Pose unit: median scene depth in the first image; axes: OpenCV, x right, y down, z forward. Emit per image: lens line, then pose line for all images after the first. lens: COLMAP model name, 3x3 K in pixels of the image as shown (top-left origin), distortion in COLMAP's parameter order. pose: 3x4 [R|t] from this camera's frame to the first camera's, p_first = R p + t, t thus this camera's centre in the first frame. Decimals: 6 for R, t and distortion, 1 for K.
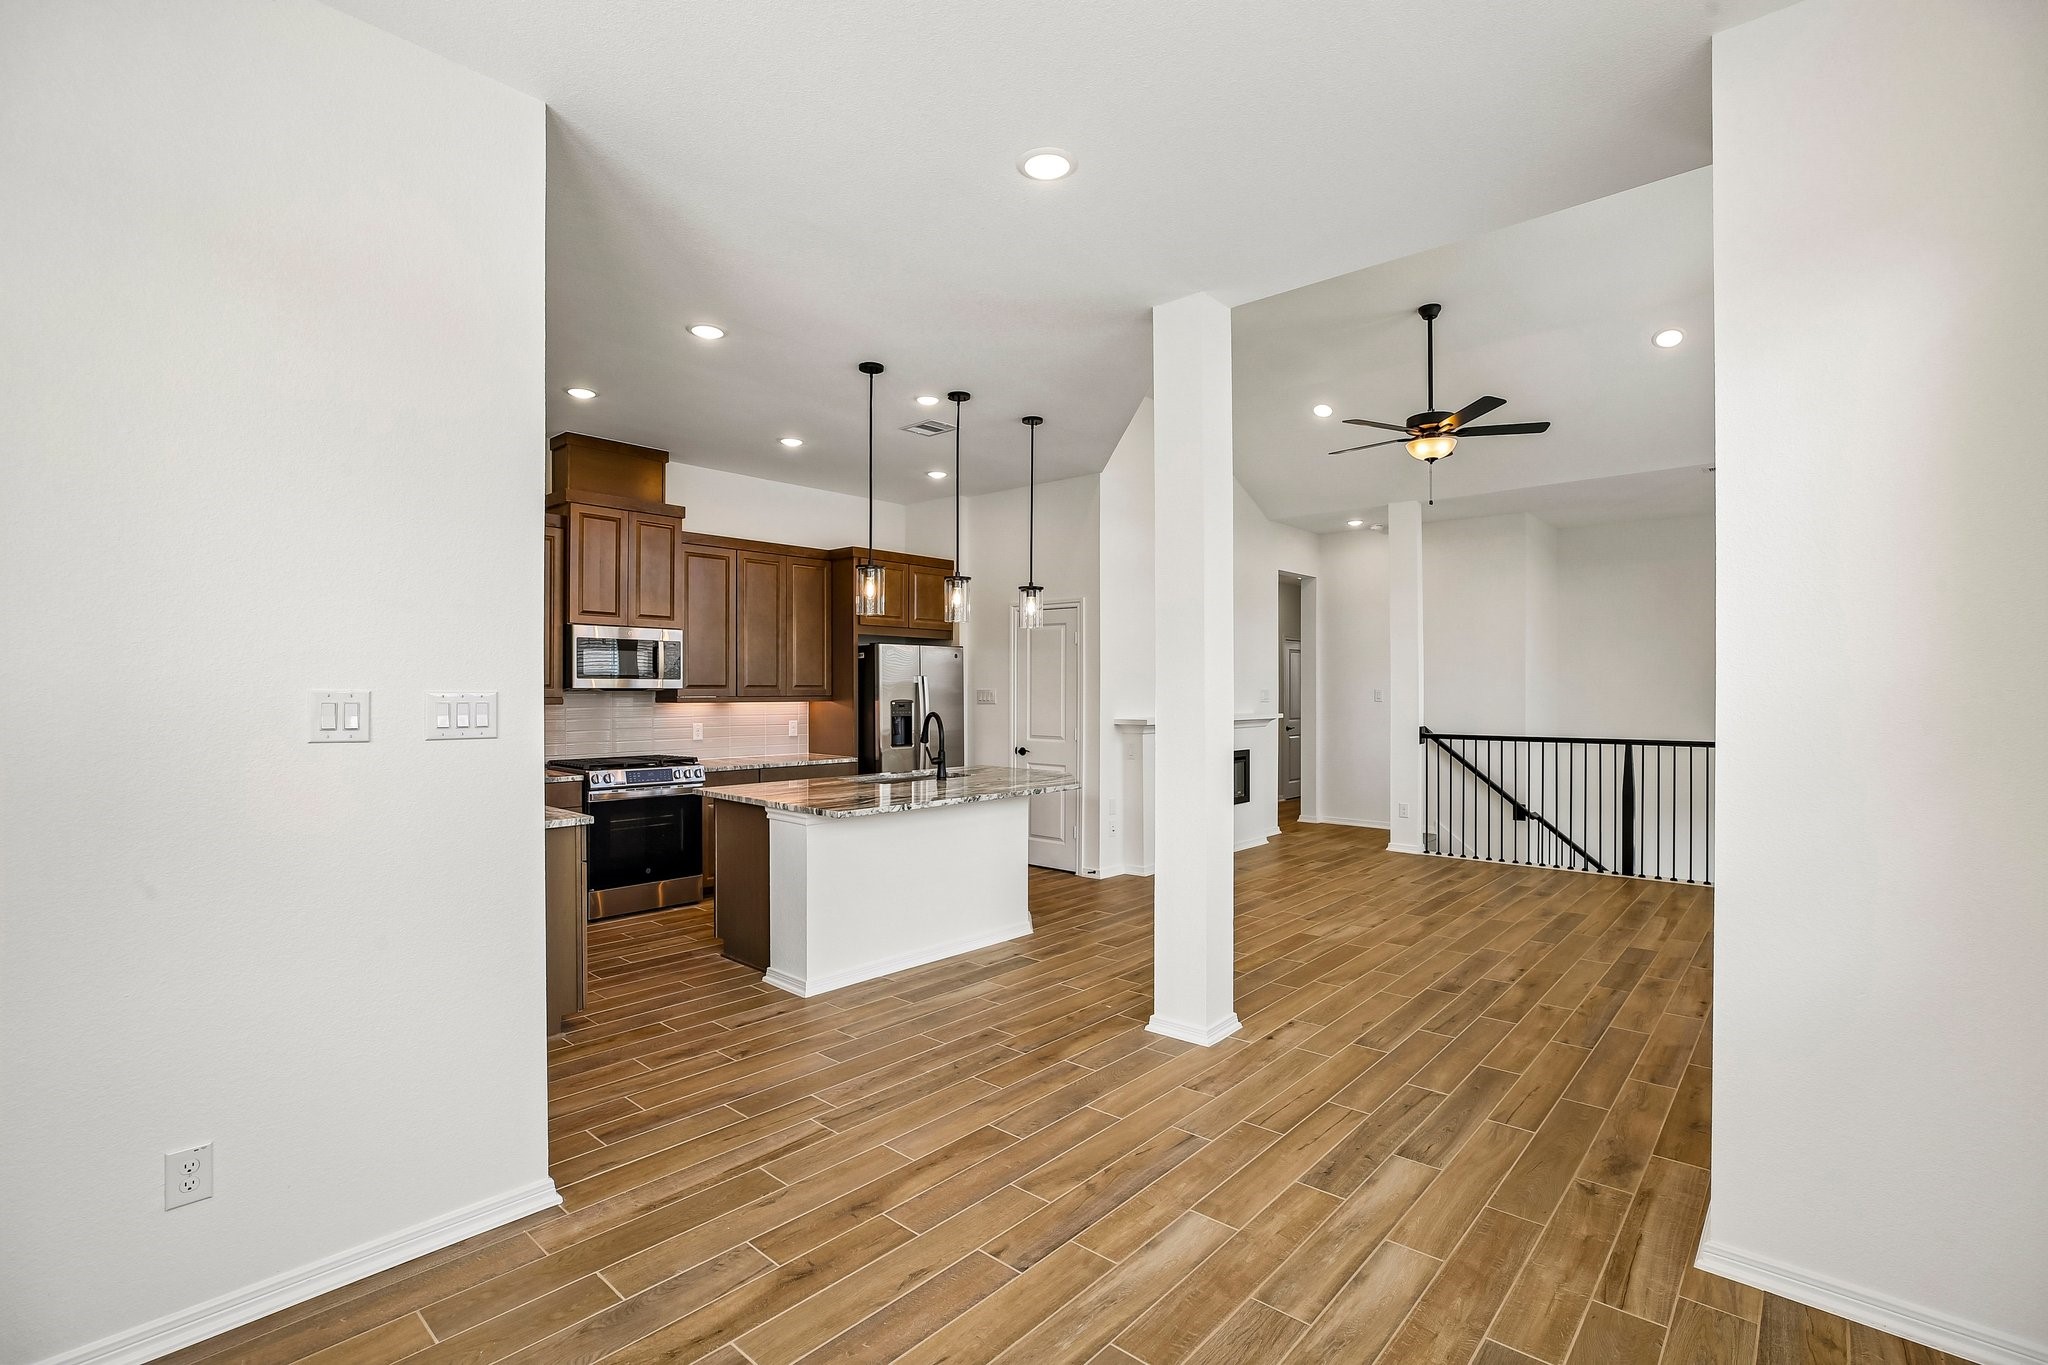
lens RADIAL K [[925.8, 0, 1018.3], [0, 925.8, 684.2], [0, 0, 1]] dist [-0.016866, 0.000894]
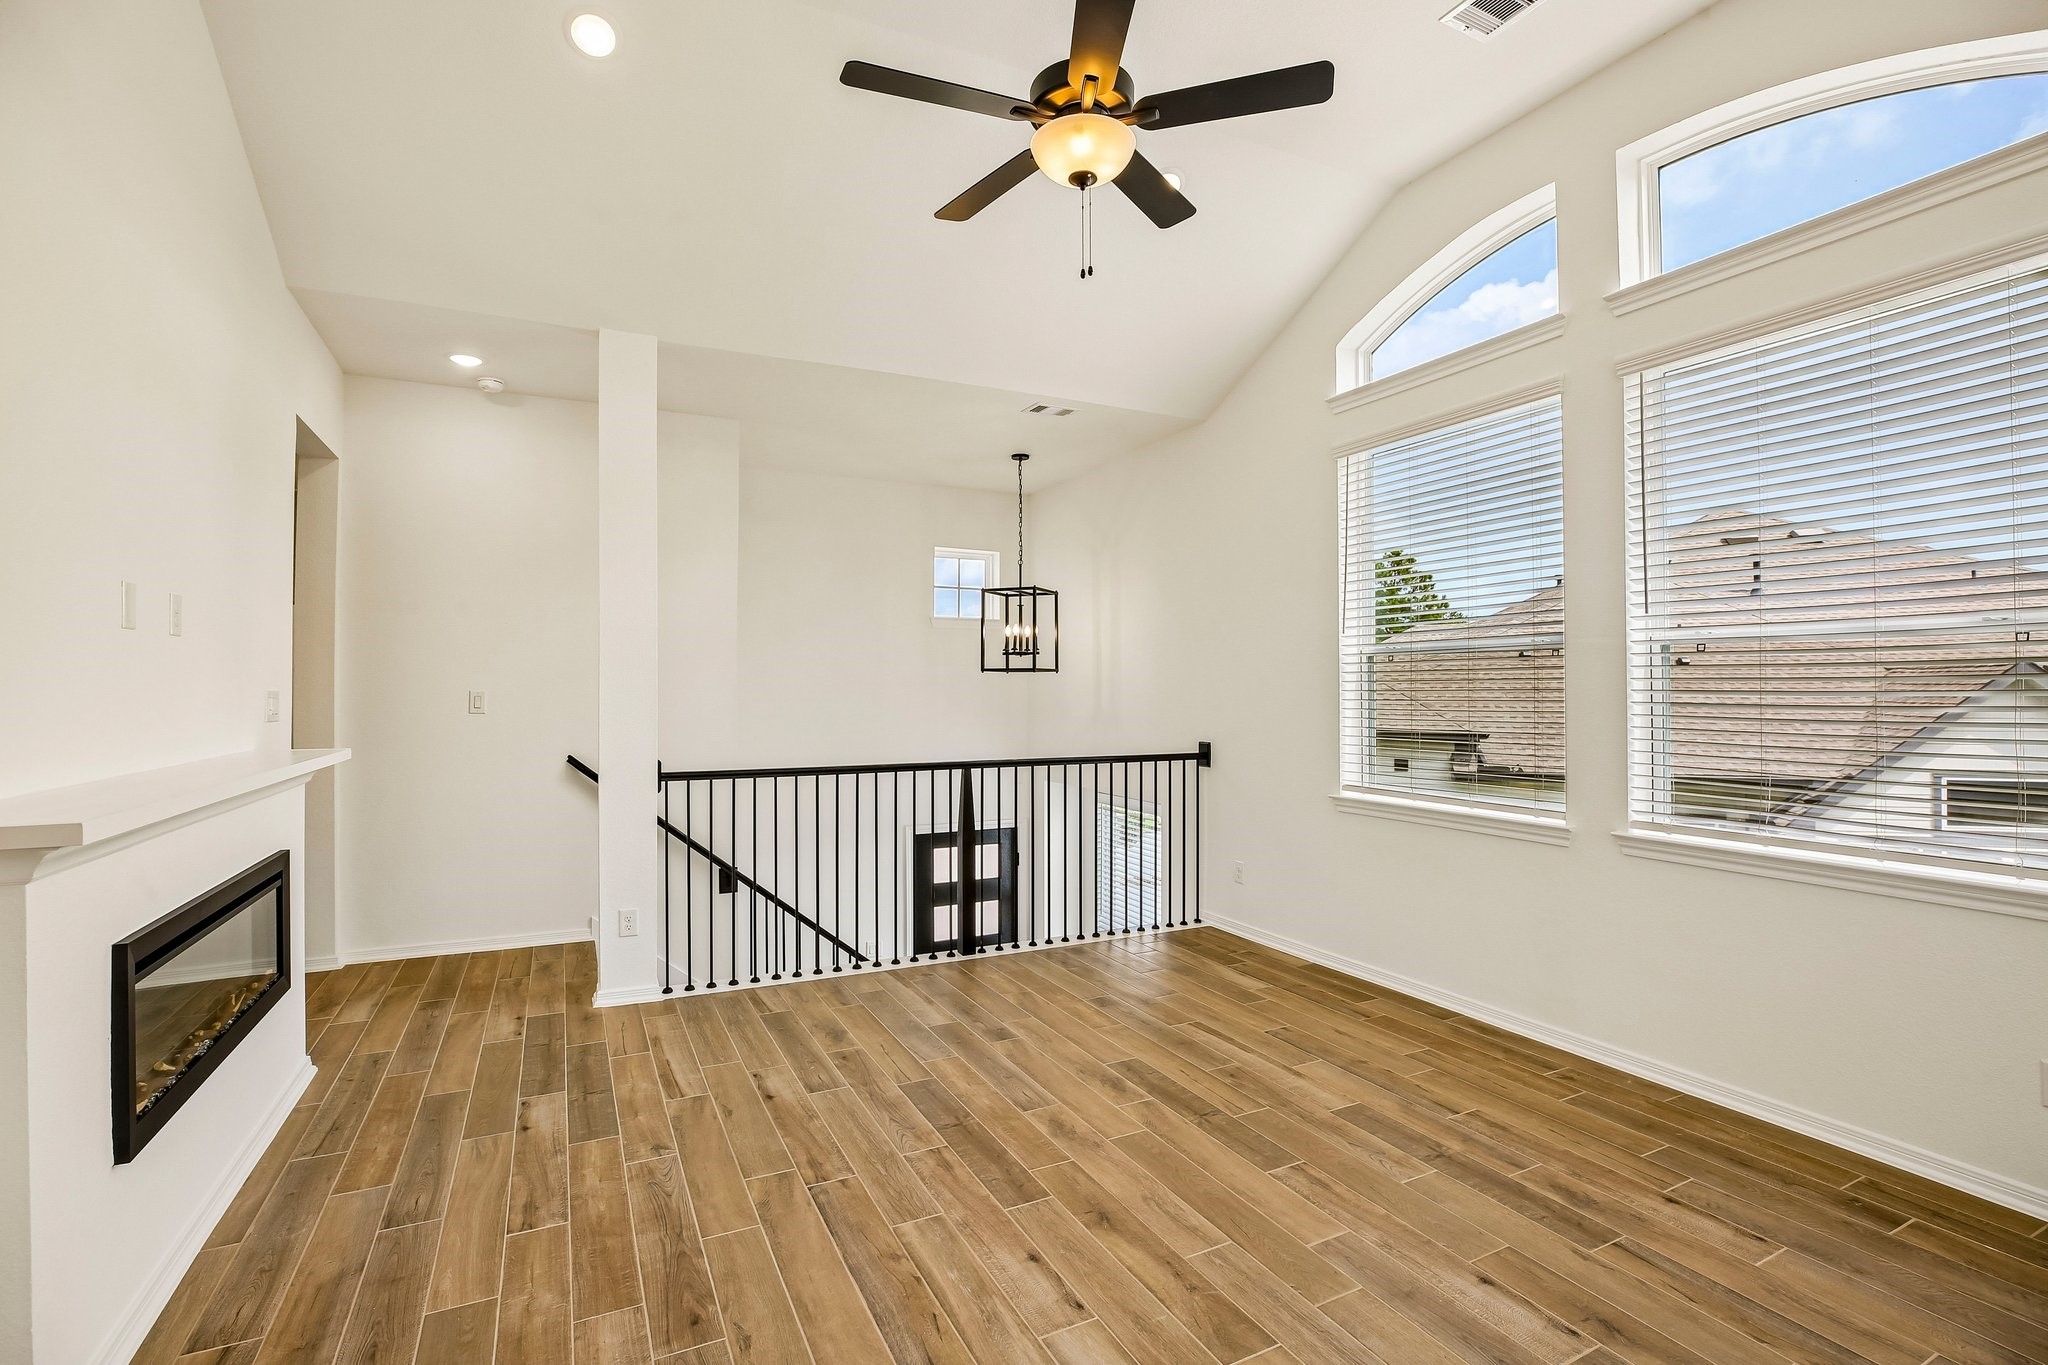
lens RADIAL K [[925.8, 0, 1019.8], [0, 925.8, 687.7], [0, 0, 1]] dist [-0.016866, 0.000894]
pose [[0.375850, -0.000621, 0.926680, 0.016495], [0.003471, 0.999994, -0.000737, 0.004047], [-0.926674, 0.003493, 0.375849, 0.686077]]
